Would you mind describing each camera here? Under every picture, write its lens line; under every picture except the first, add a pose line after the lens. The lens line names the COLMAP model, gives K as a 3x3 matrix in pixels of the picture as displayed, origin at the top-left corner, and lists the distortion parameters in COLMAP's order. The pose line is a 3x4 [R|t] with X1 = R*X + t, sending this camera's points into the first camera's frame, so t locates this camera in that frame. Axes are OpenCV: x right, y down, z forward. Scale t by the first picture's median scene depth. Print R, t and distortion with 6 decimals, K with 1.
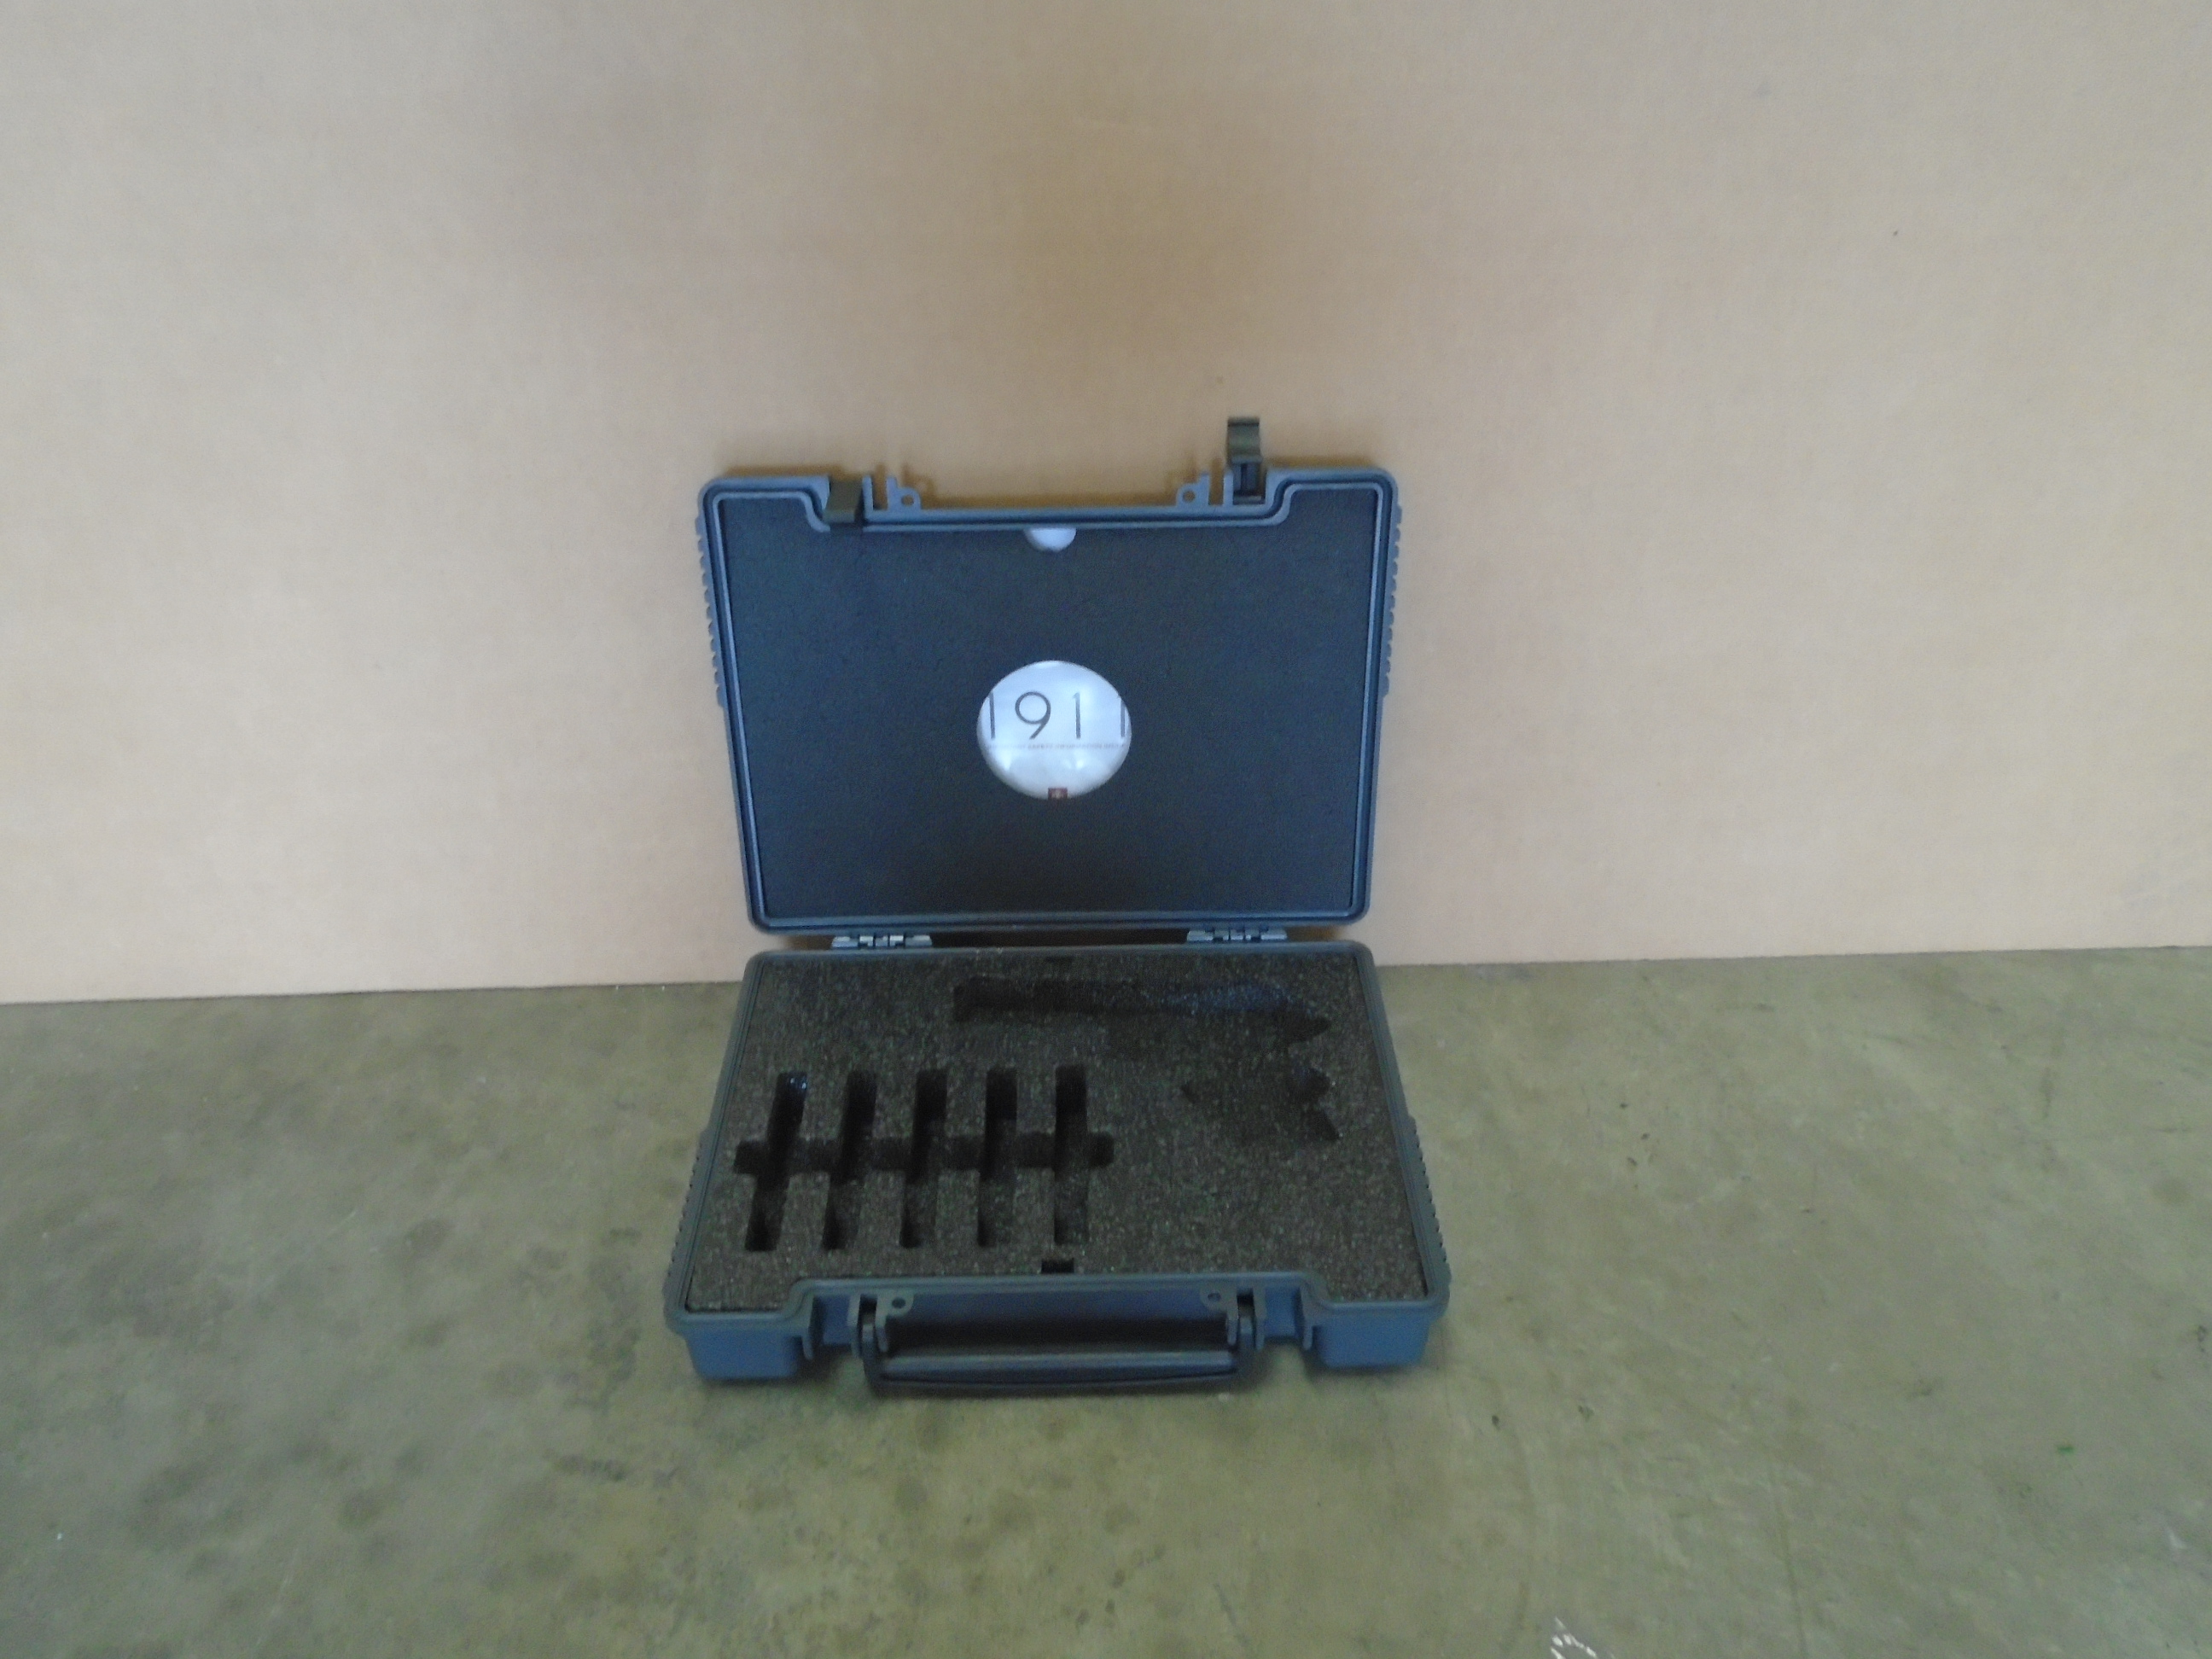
lens RADIAL K [[1700.9, 0, 1101.4], [0, 1700.9, 838.4], [0, 0, 1]] dist [-0.012954, 0.007075]
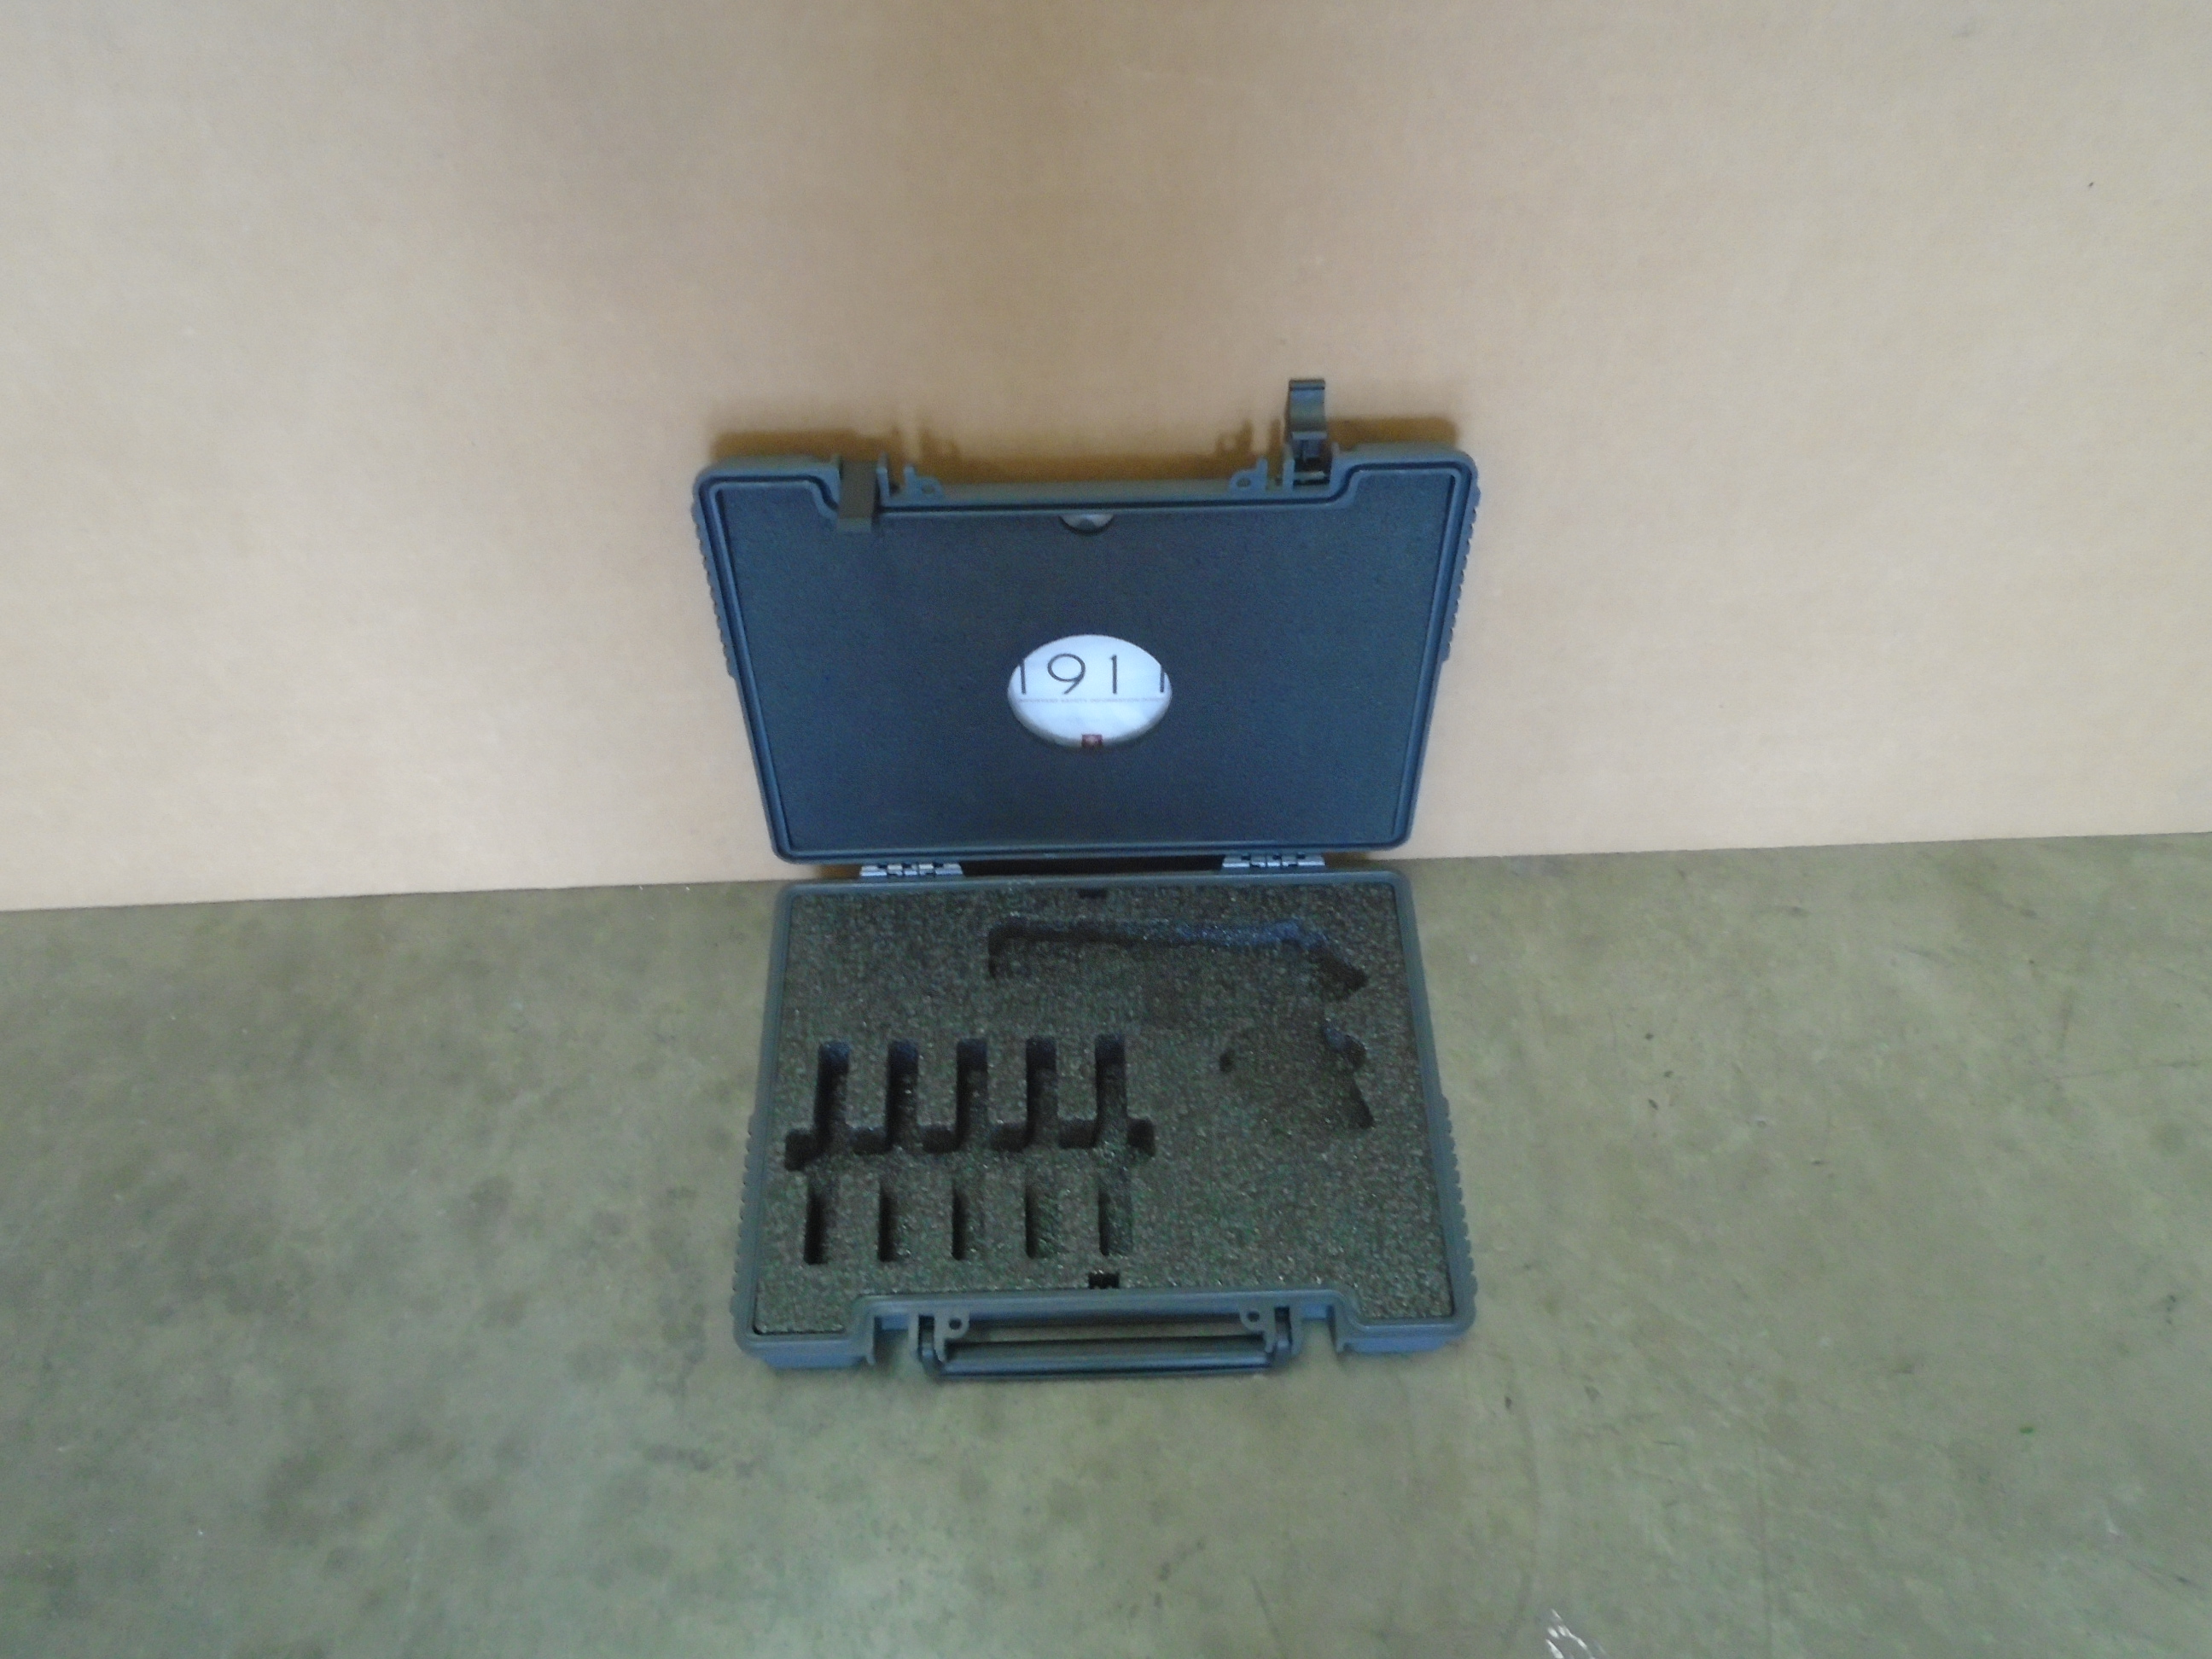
lens RADIAL K [[1700.9, 0, 1100.0], [0, 1700.9, 826.7], [0, 0, 1]] dist [-0.012954, 0.007075]
pose [[0.999933, -0.005194, 0.010379, -0.036231], [0.001290, 0.938467, 0.345366, -0.358396], [-0.011534, -0.345329, 0.938411, 0.106904]]
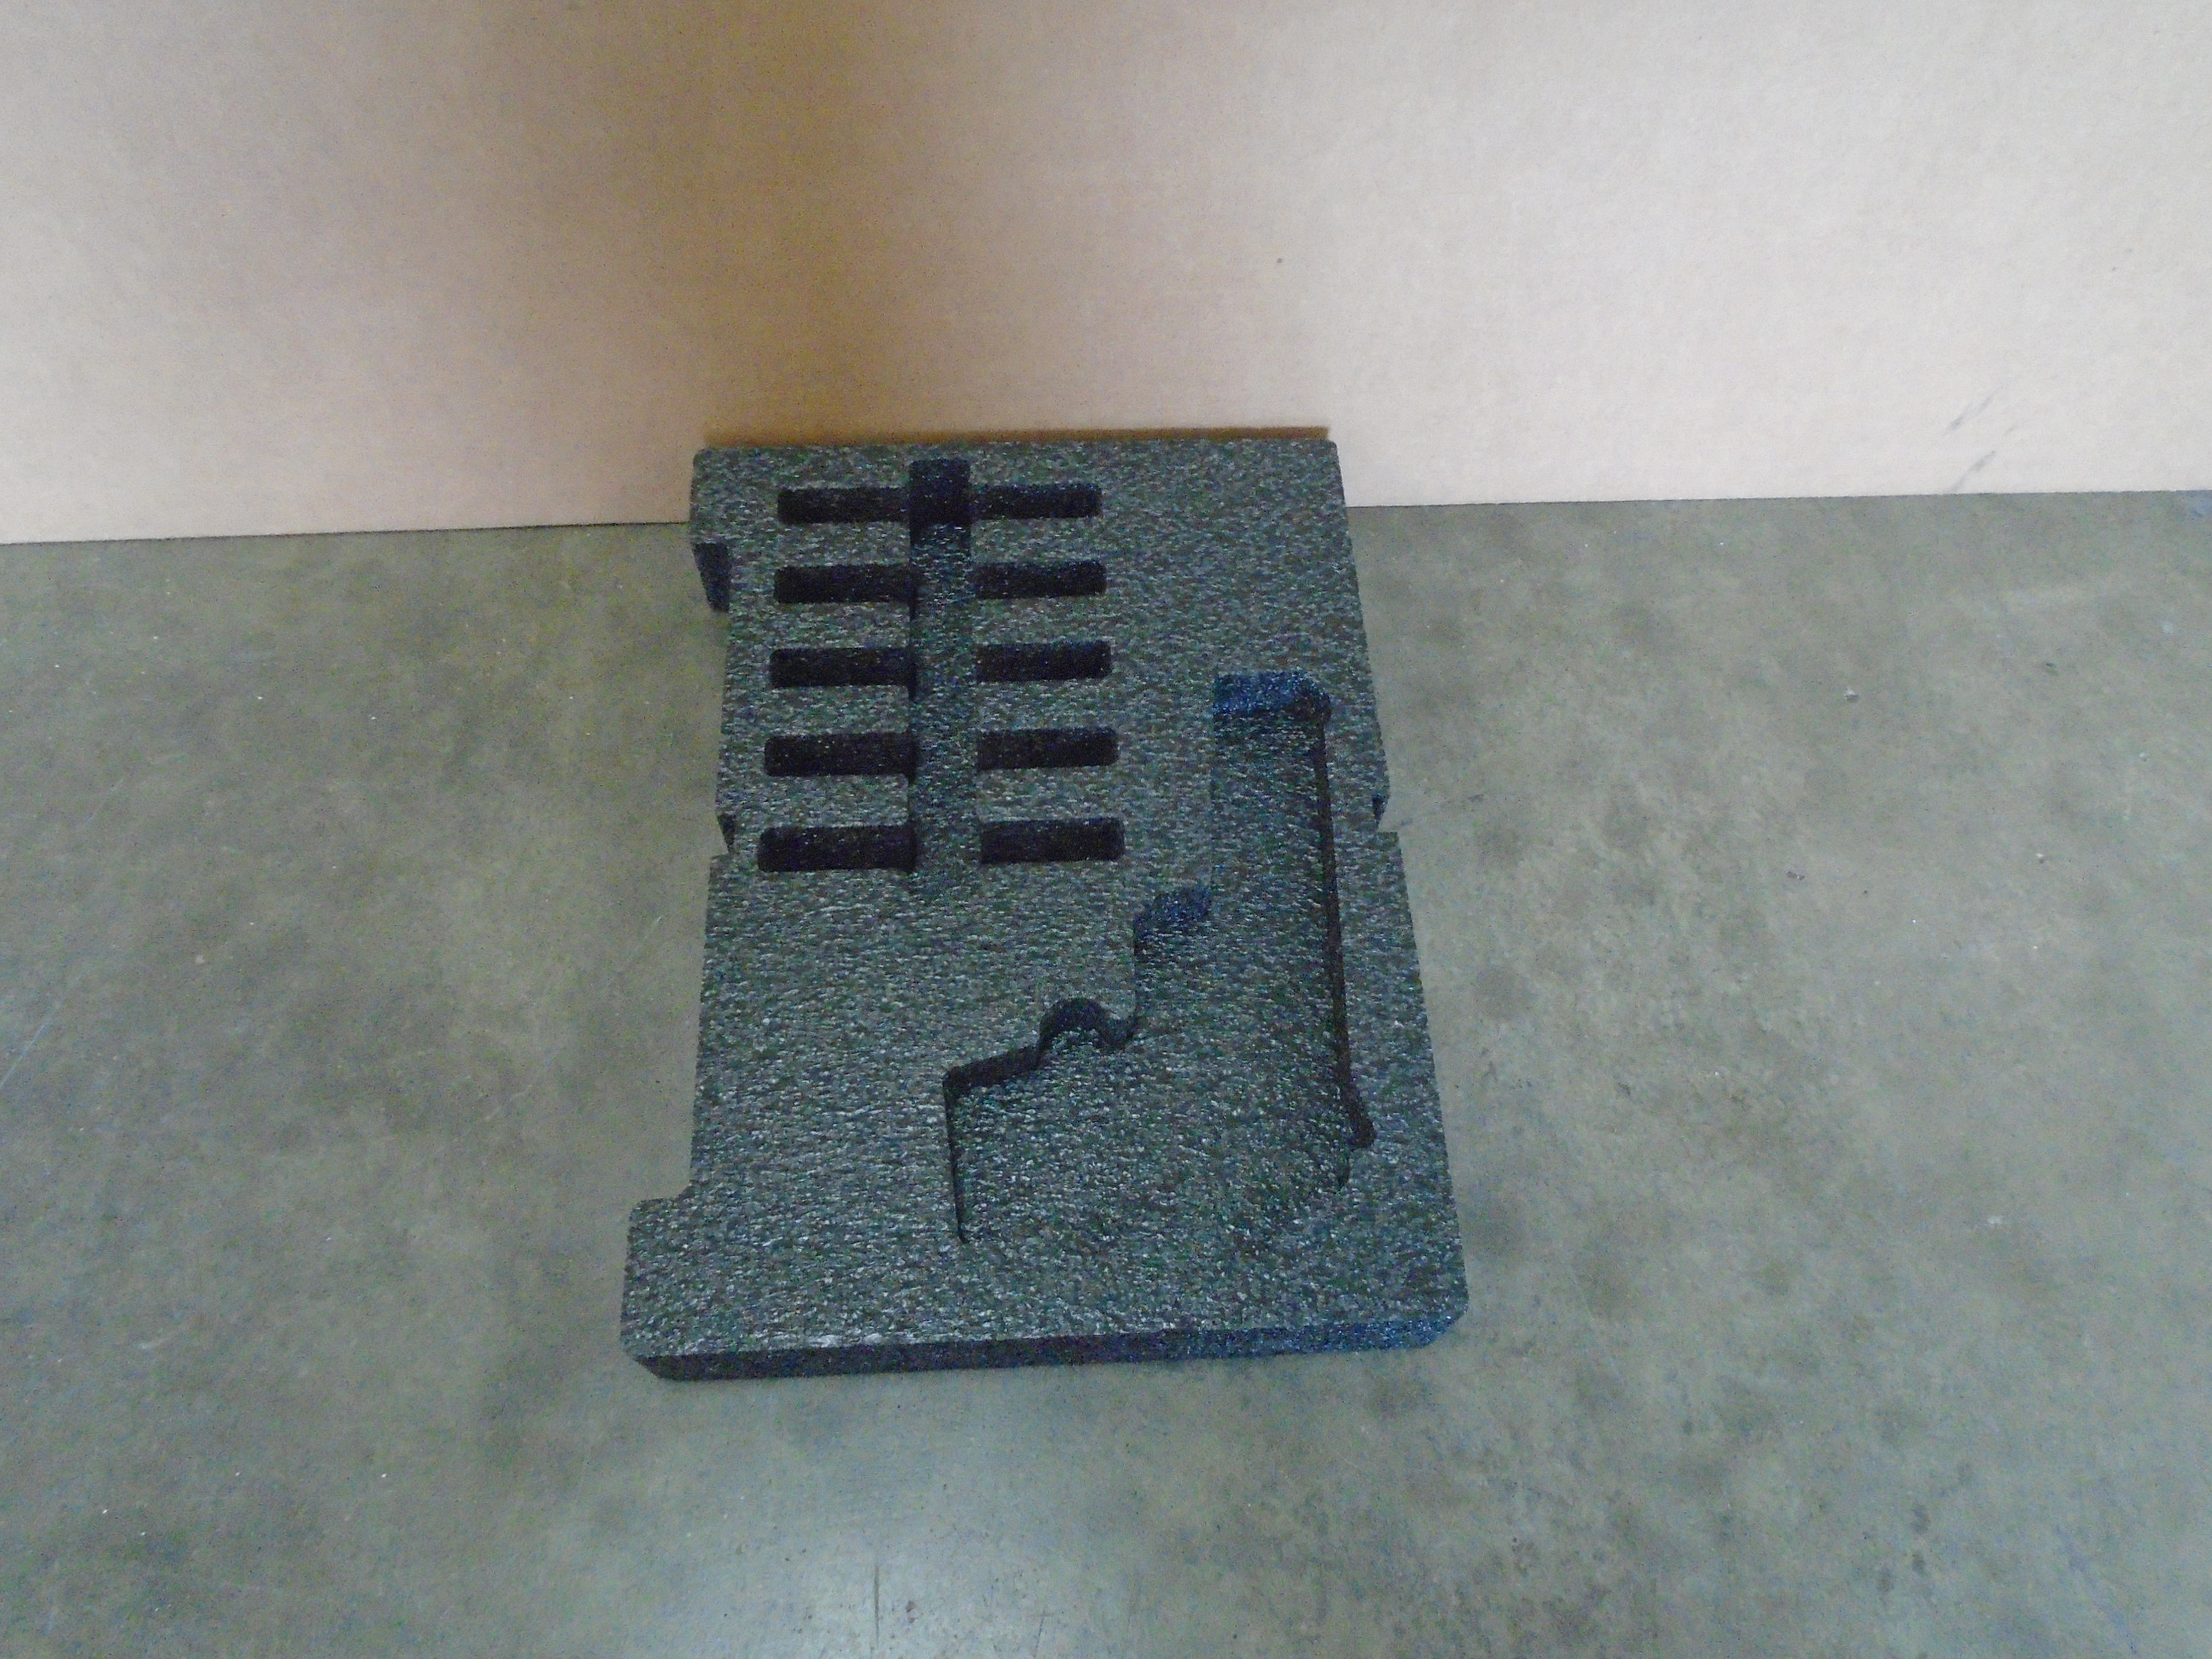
lens RADIAL K [[1700.9, 0, 1087.0], [0, 1700.9, 828.1], [0, 0, 1]] dist [-0.012954, 0.007075]
pose [[0.998993, -0.002865, 0.044767, -0.325463], [-0.016420, 0.905352, 0.424345, -0.109304], [-0.041745, -0.424653, 0.904393, 0.430799]]
